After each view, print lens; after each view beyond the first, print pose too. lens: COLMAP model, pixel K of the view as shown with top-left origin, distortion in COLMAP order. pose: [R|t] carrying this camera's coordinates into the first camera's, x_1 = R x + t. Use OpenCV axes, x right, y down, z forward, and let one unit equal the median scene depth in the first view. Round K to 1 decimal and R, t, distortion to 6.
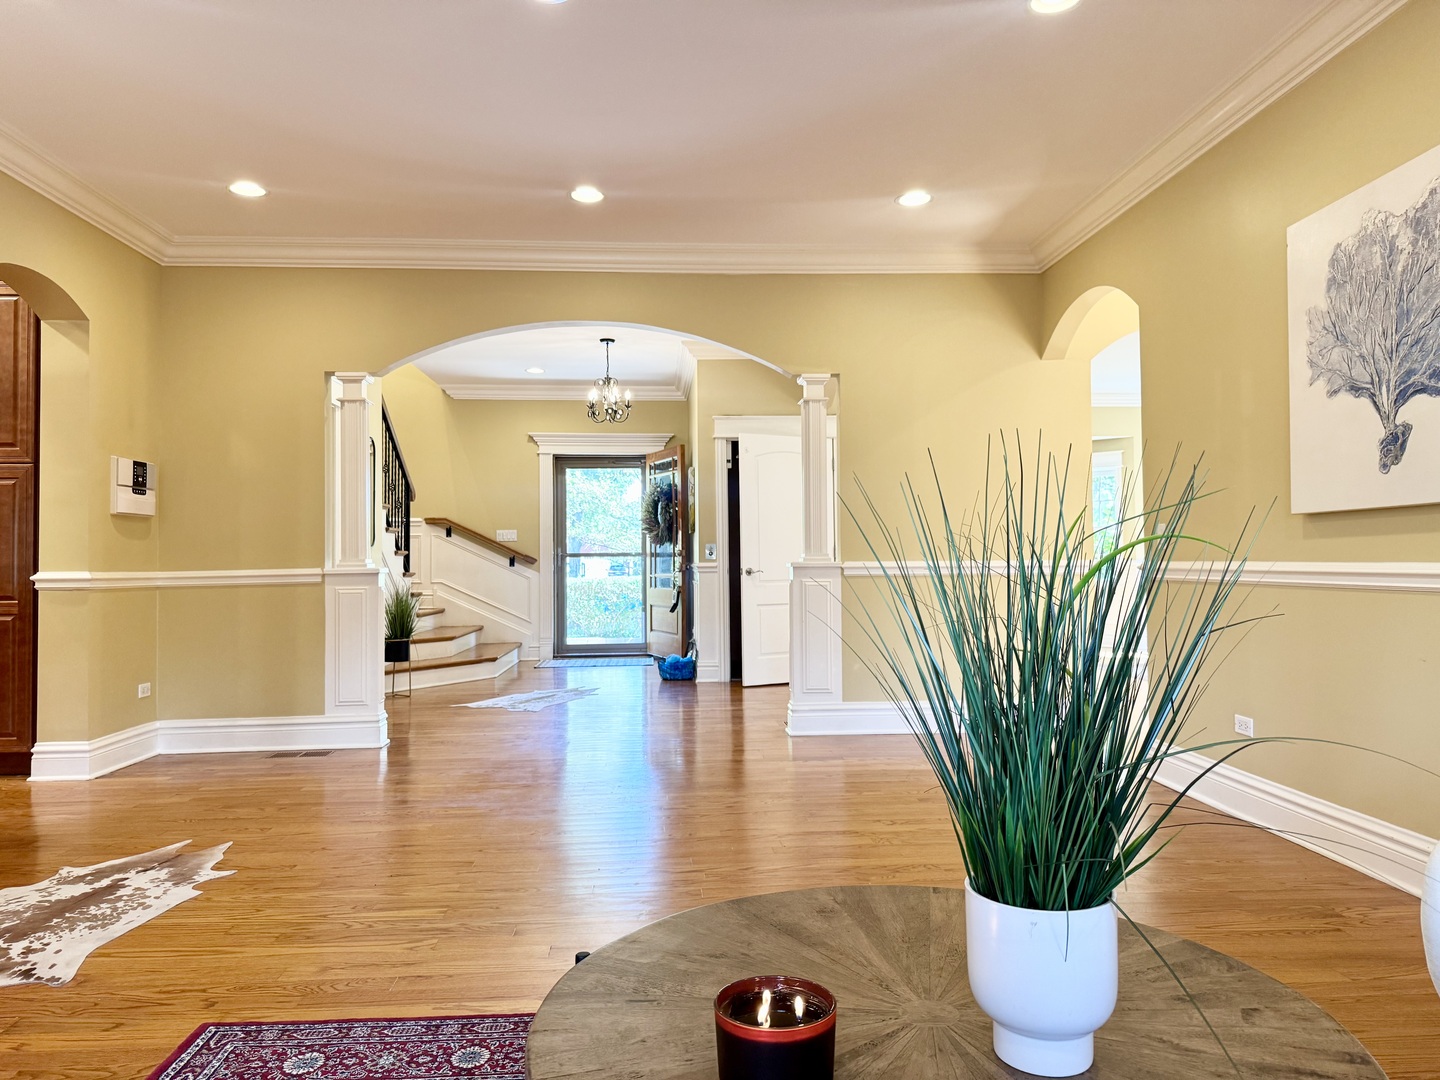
lens RADIAL K [[1008.7, 0, 722.7], [0, 1008.7, 533.4], [0, 0, 1]] dist [0.036299, -0.044527]
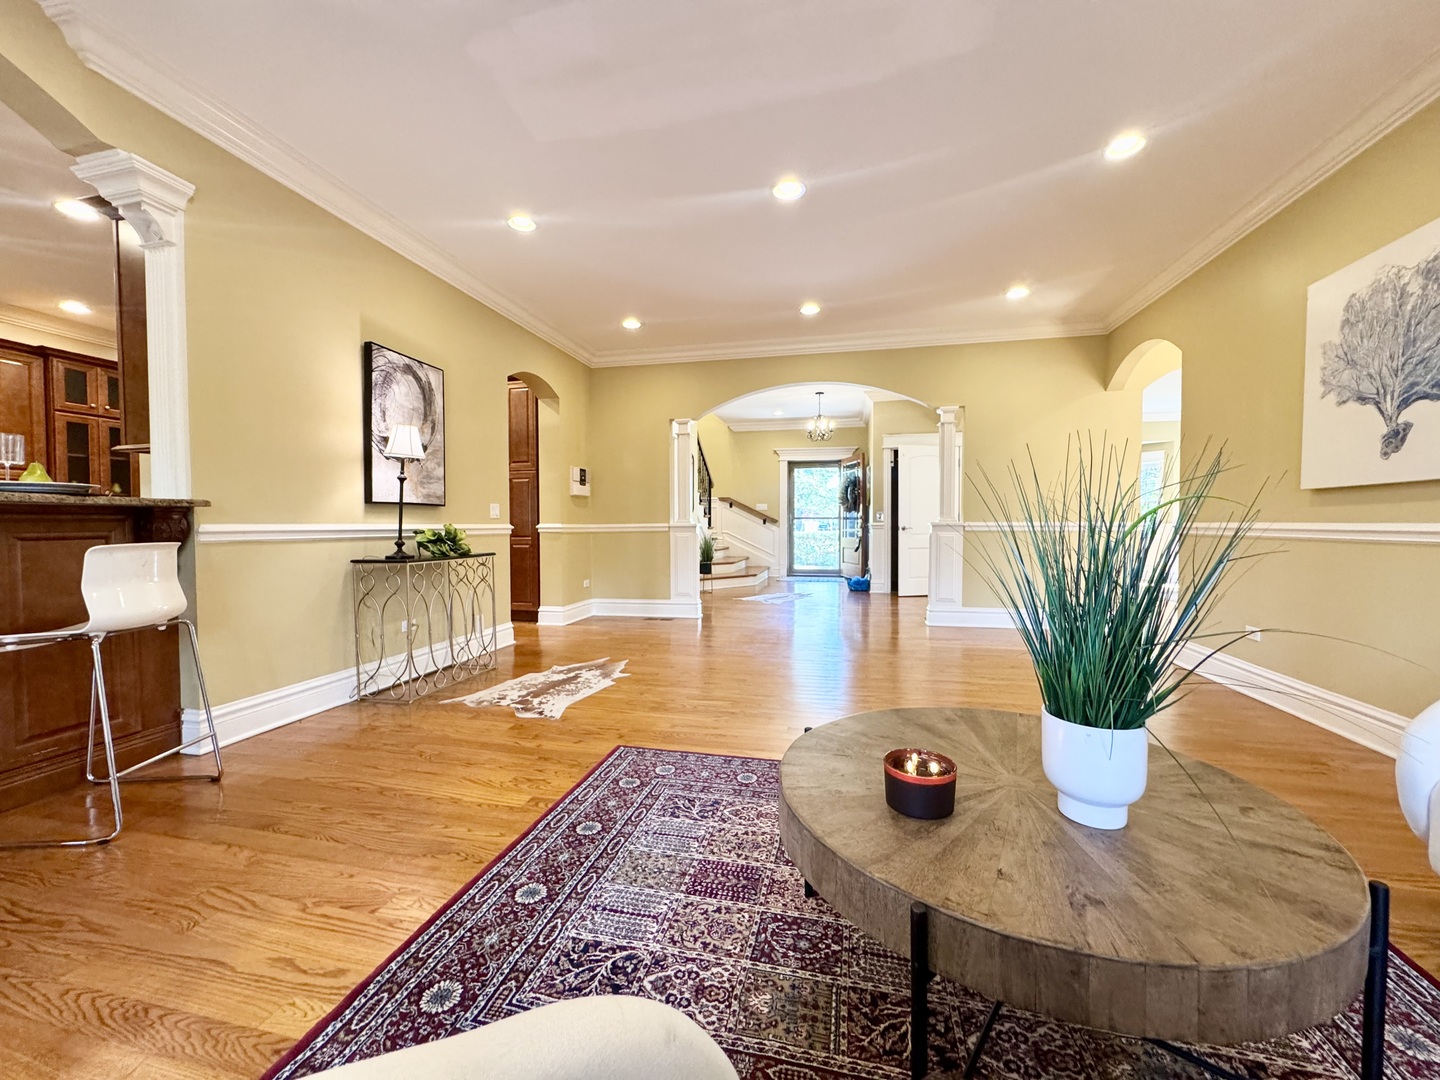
lens RADIAL K [[572.6, 0, 718.9], [0, 572.6, 540.6], [0, 0, 1]] dist [-0.003483, 0.000138]
pose [[0.959922, 0.016112, -0.279804, -0.004016], [0.000242, 0.998298, 0.058316, 0.006249], [0.280267, -0.056047, 0.958284, -0.009982]]
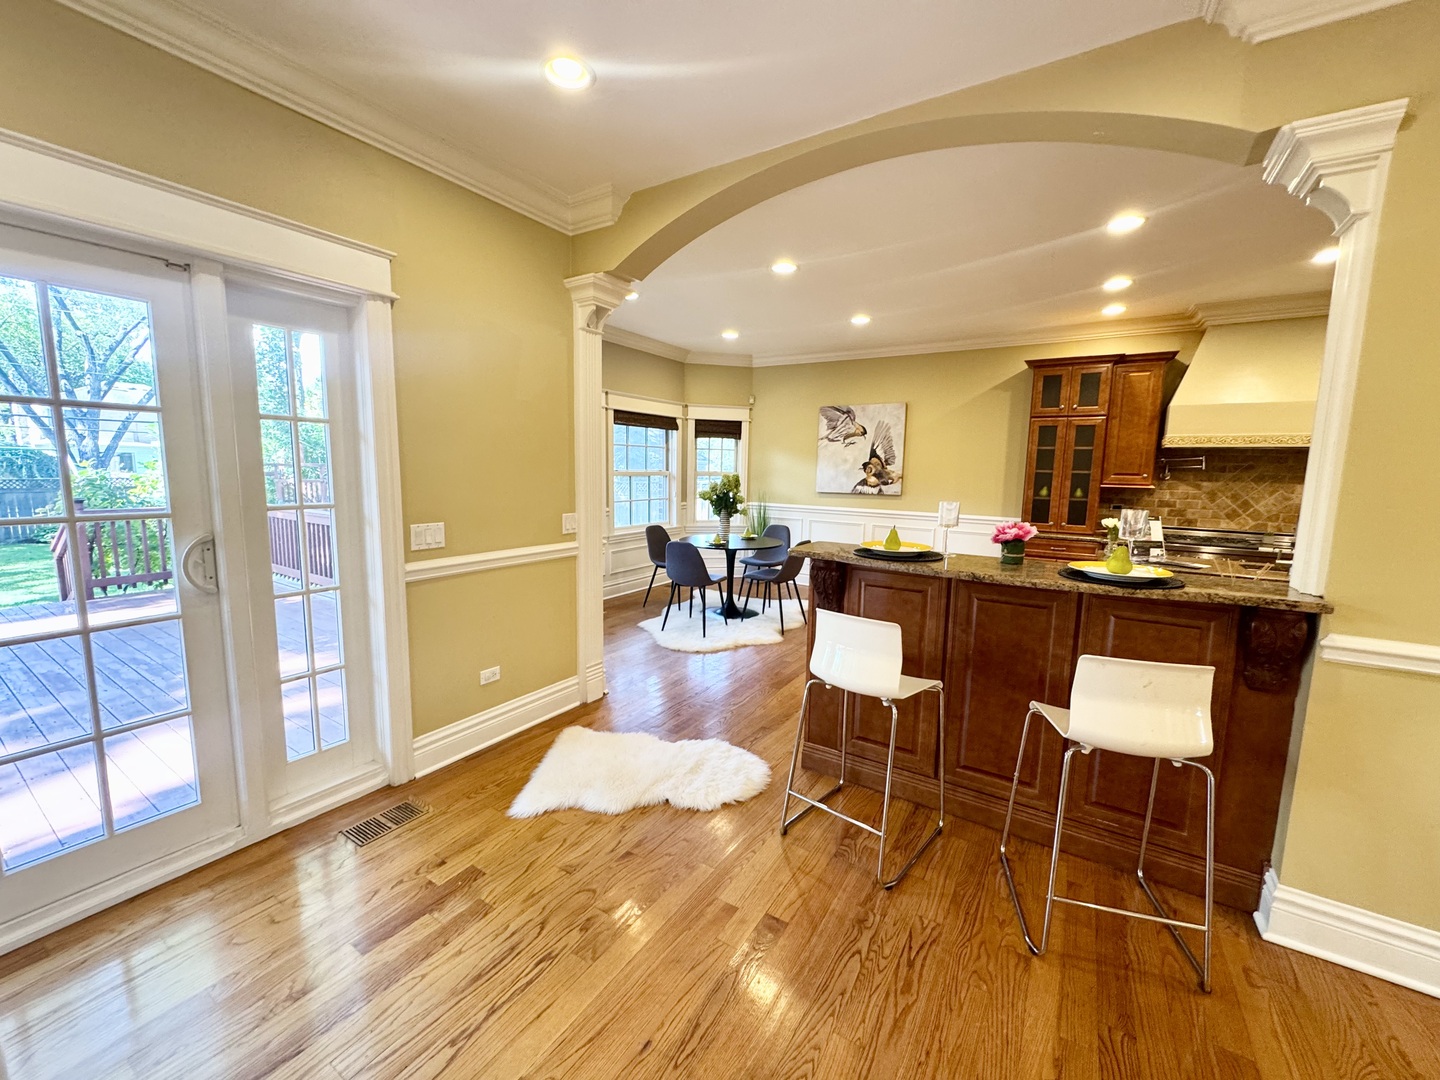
lens RADIAL K [[572.6, 0, 716.2], [0, 572.6, 537.9], [0, 0, 1]] dist [-0.003483, 0.000138]
pose [[-0.596505, 0.097103, -0.796714, -0.152290], [0.007861, 0.993314, 0.115179, -0.120268], [0.802571, 0.062442, -0.593280, 0.383450]]
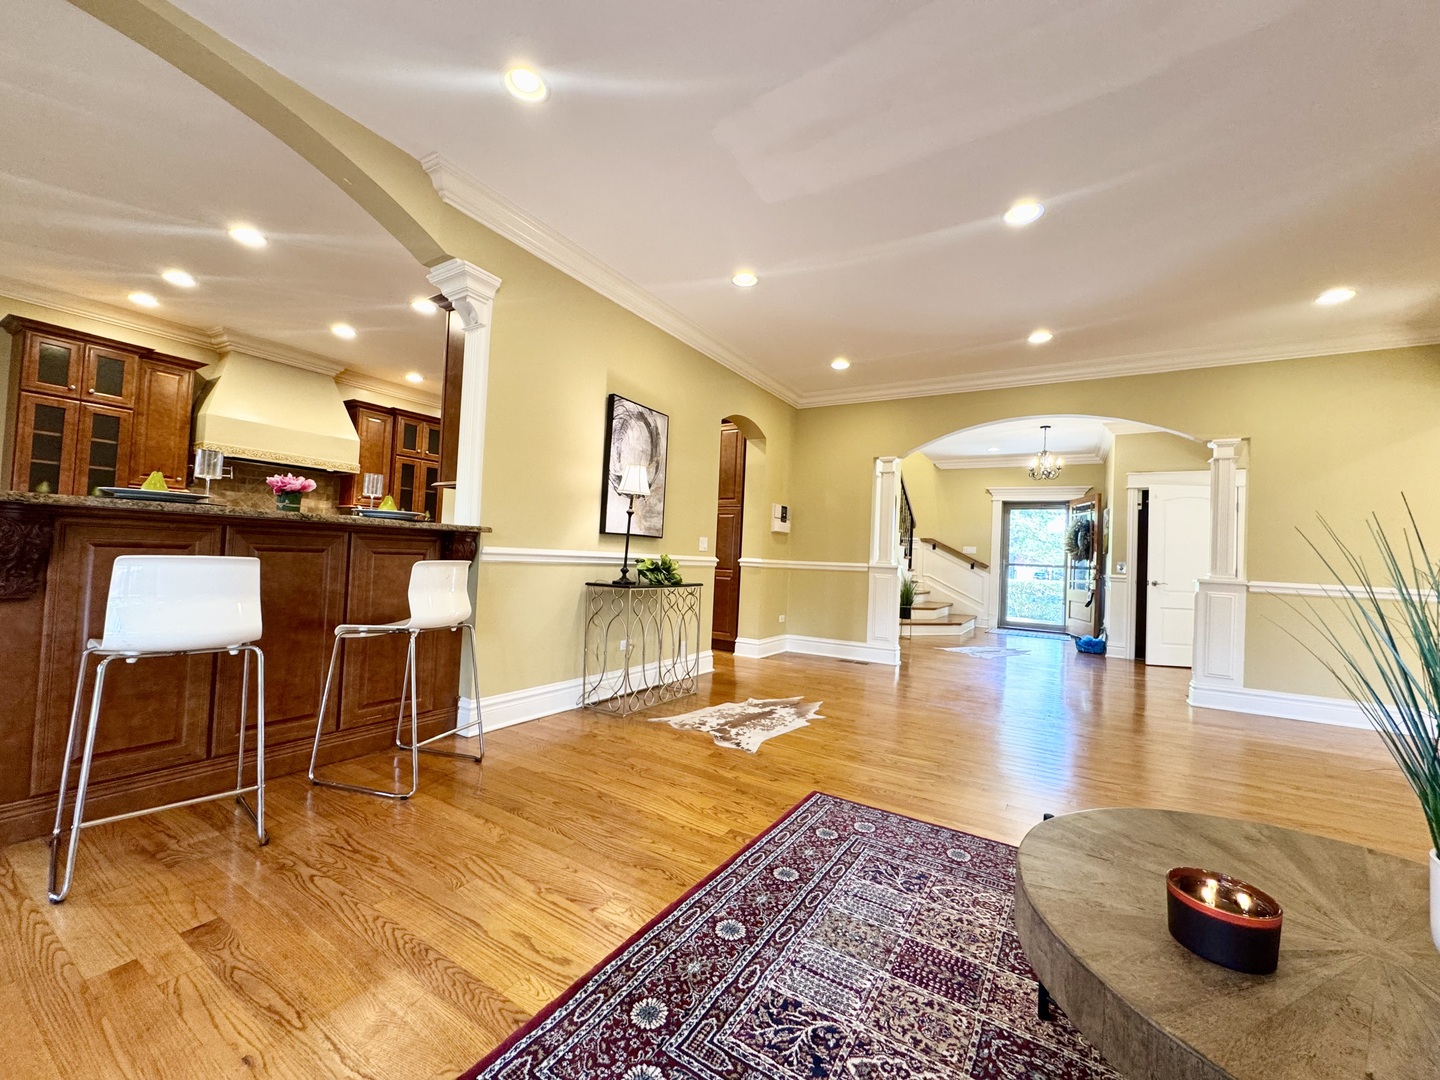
lens RADIAL K [[572.6, 0, 718.6], [0, 572.6, 540.9], [0, 0, 1]] dist [-0.003483, 0.000138]
pose [[0.815268, 0.033524, -0.578113, -0.025587], [-0.039578, 0.999214, 0.002130, 0.002266], [0.577730, 0.021144, 0.815954, -0.015983]]
